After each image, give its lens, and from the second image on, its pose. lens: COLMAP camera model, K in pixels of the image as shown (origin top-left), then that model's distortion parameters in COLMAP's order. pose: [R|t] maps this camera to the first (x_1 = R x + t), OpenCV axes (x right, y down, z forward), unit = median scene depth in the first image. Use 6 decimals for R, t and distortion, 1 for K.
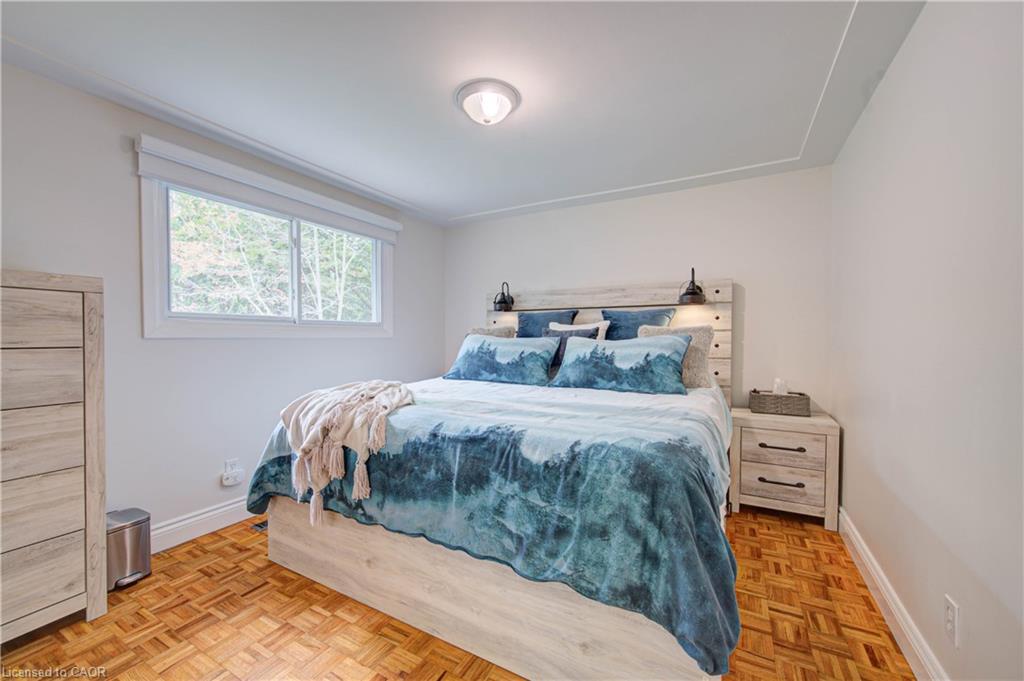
lens RADIAL K [[406.7, 0, 506.0], [0, 406.7, 340.4], [0, 0, 1]] dist [0.002657, -0.000646]
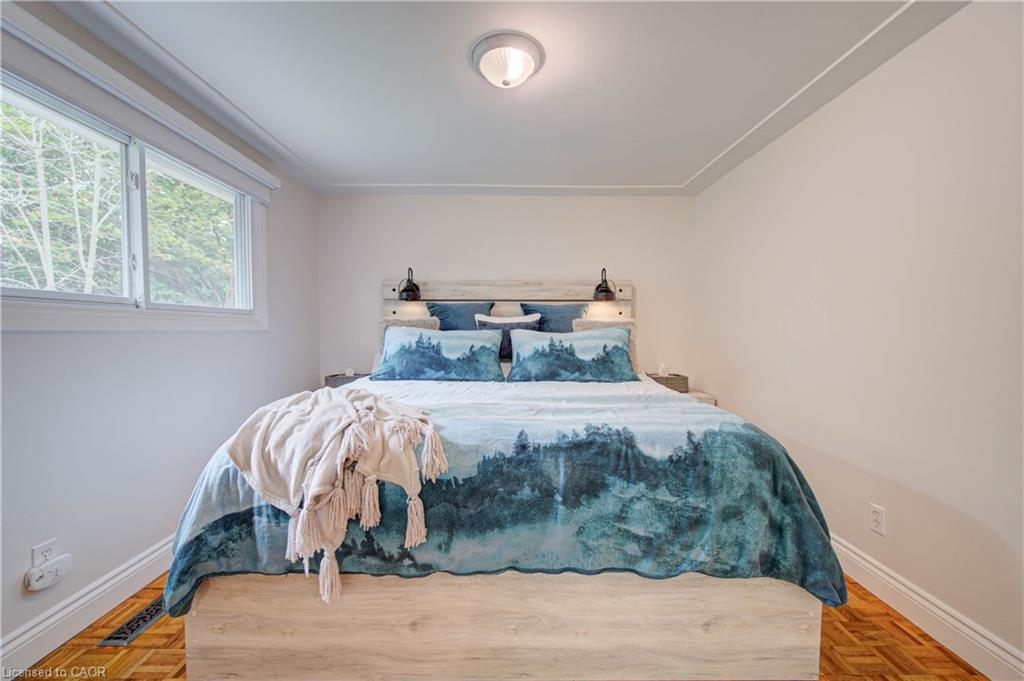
lens RADIAL K [[406.7, 0, 512.0], [0, 406.7, 341.4], [0, 0, 1]] dist [0.002657, -0.000646]
pose [[0.868329, -0.013520, 0.495805, -0.501819], [0.002714, 0.999743, 0.022508, -0.003426], [-0.495982, -0.018199, 0.868142, 0.233733]]
